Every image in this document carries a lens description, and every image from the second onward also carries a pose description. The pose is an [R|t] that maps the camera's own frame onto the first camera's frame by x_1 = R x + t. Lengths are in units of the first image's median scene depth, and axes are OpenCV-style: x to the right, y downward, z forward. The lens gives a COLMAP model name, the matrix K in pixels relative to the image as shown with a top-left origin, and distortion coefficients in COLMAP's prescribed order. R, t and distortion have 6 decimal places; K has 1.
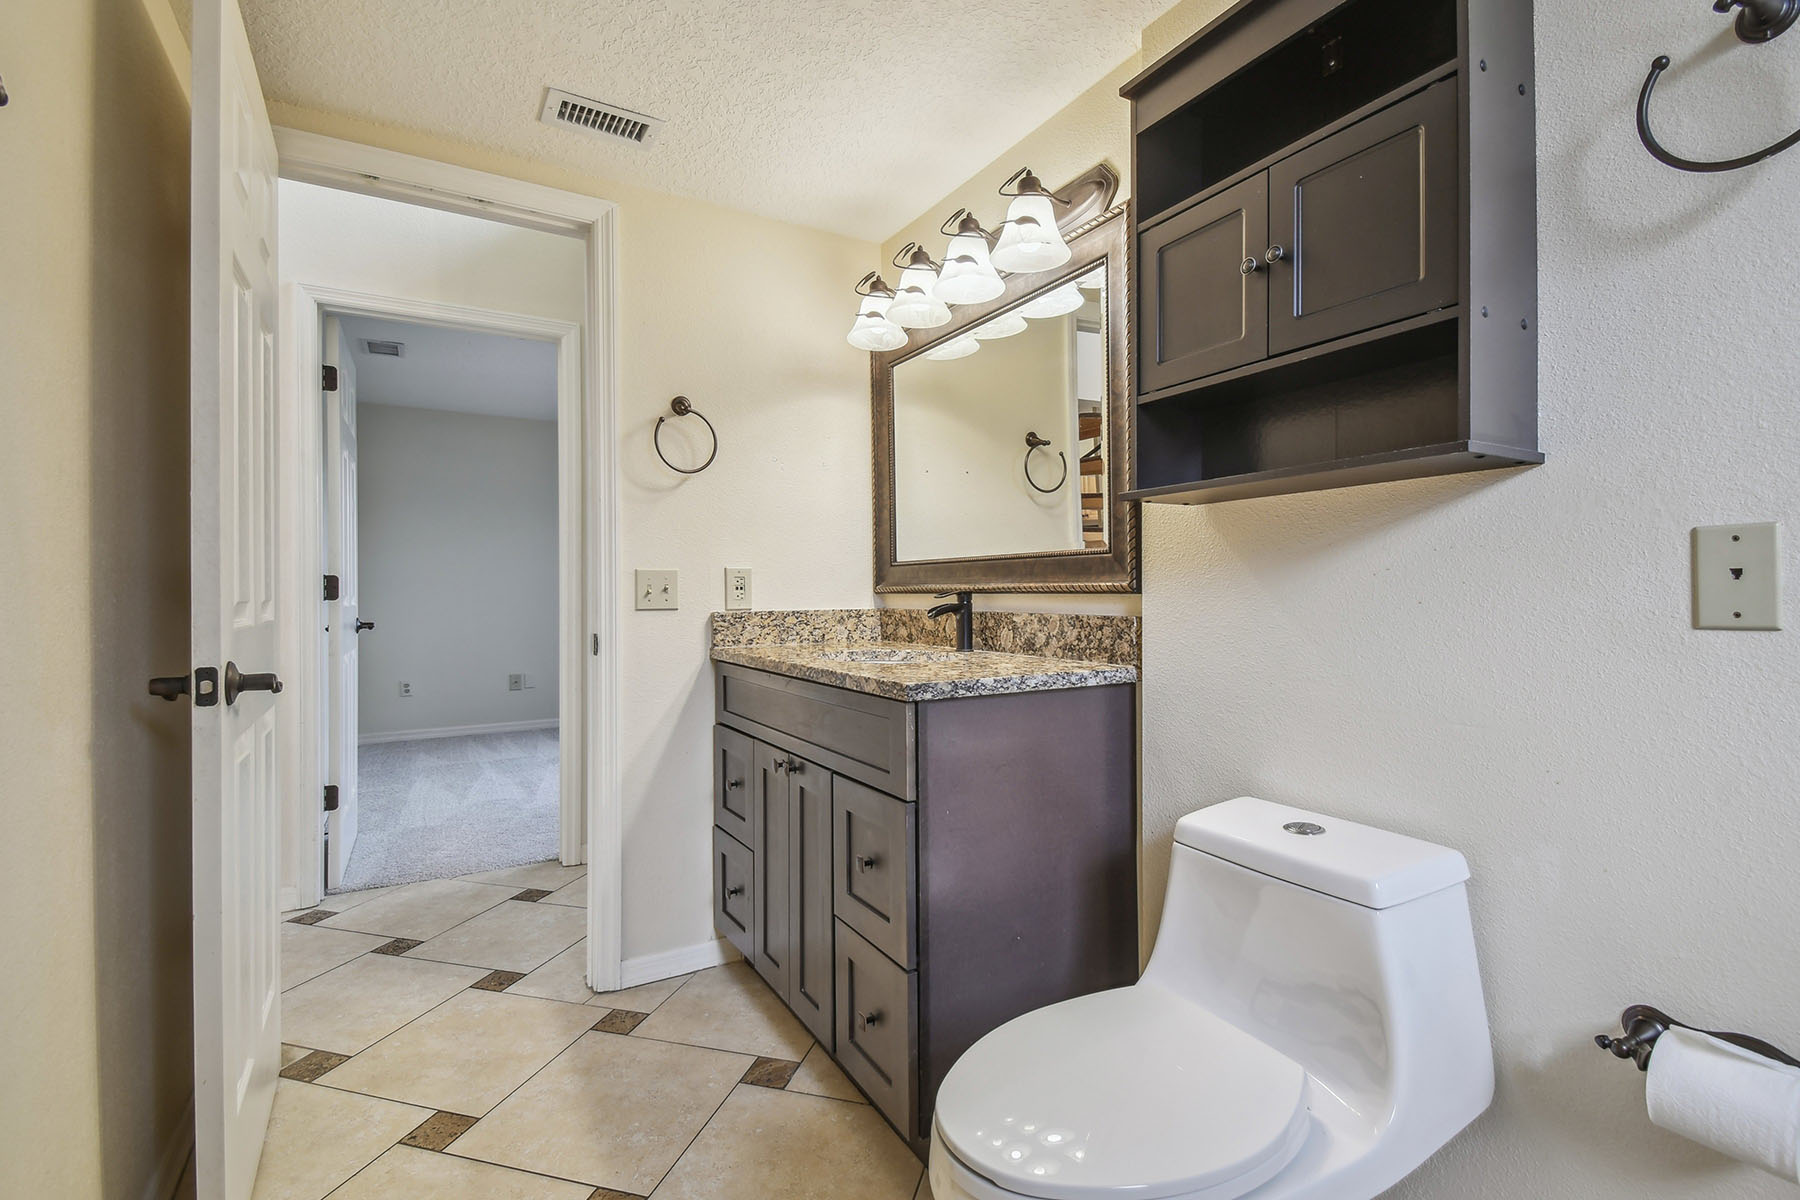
lens RADIAL K [[807.4, 0, 905.5], [0, 807.4, 592.6], [0, 0, 1]] dist [0.005148, -0.002895]
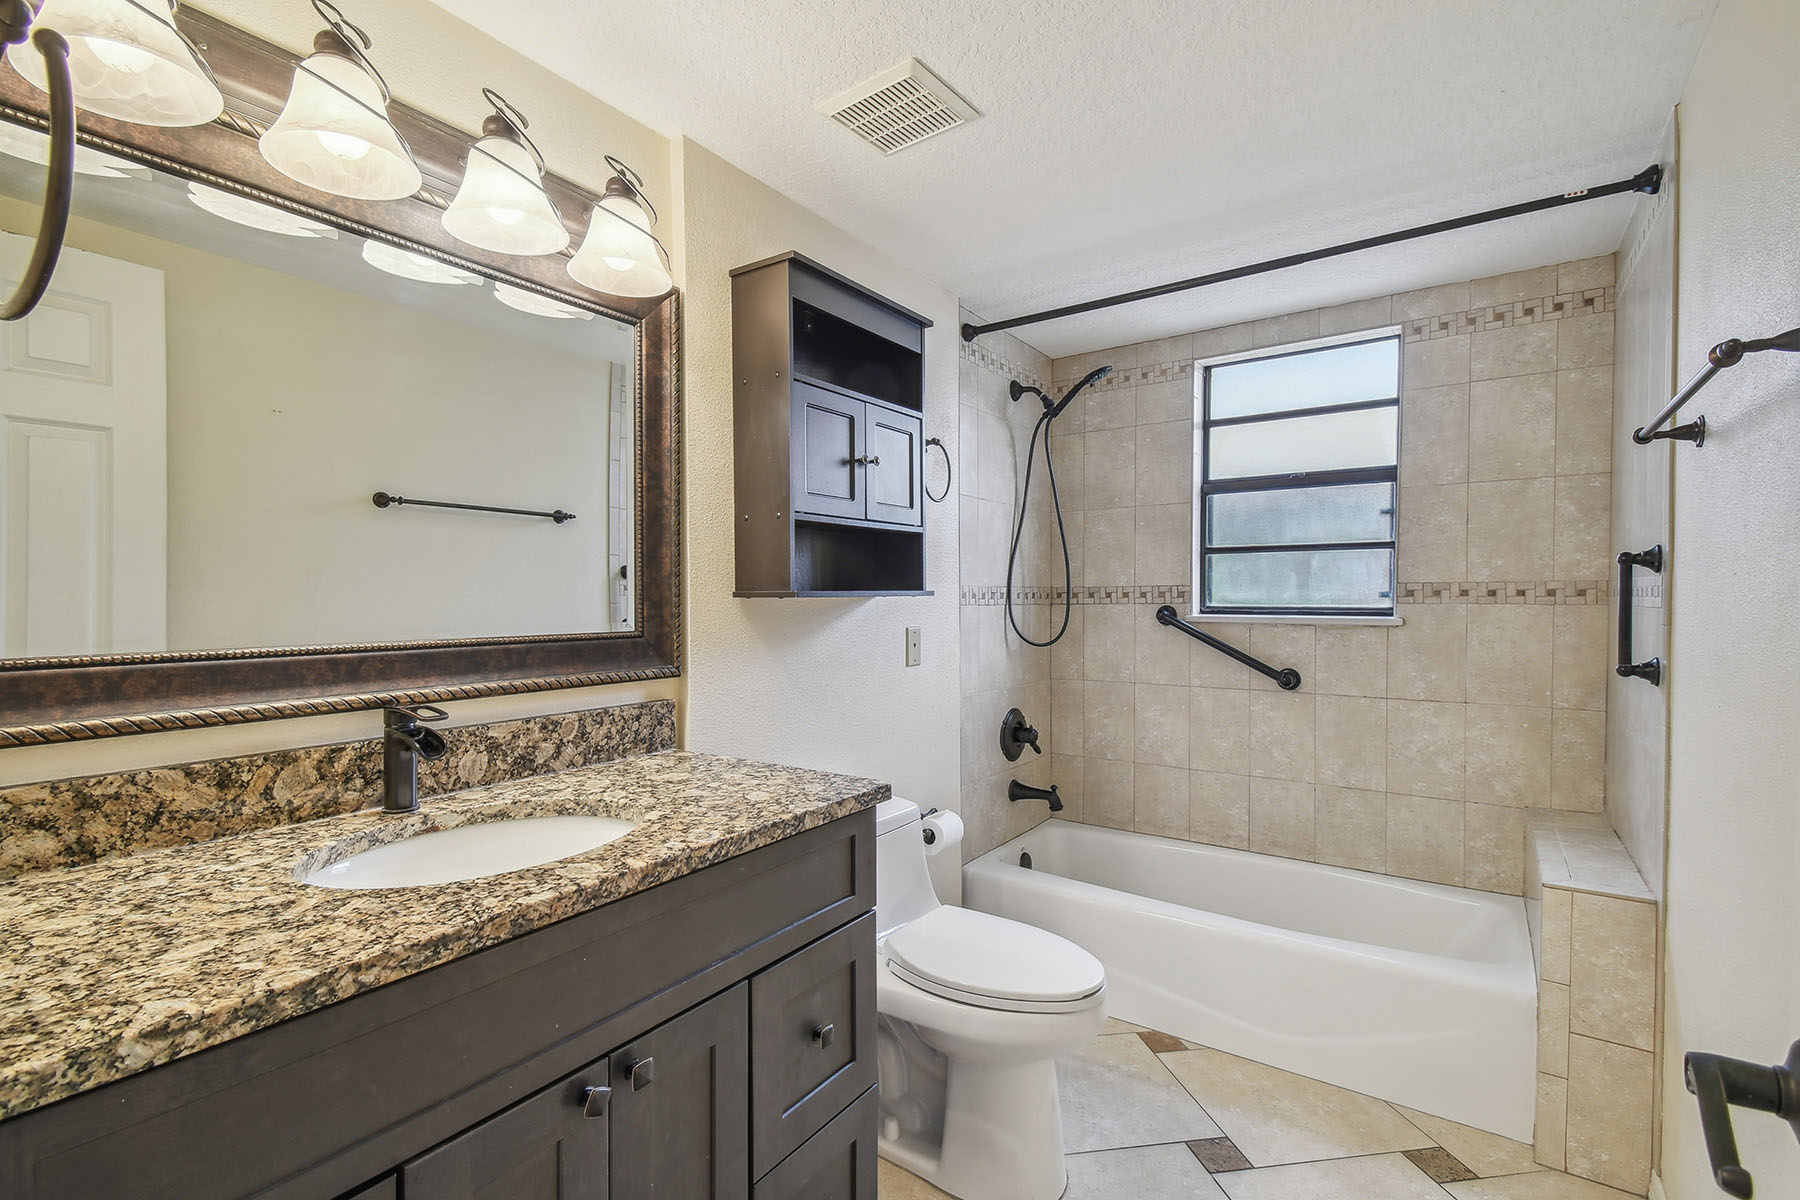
lens RADIAL K [[807.4, 0, 902.4], [0, 807.4, 610.7], [0, 0, 1]] dist [0.005148, -0.002895]
pose [[-0.430857, -0.008692, 0.902378, -0.666028], [0.004838, 0.999917, 0.011941, -0.082058], [-0.902407, 0.009510, -0.430779, 1.036075]]
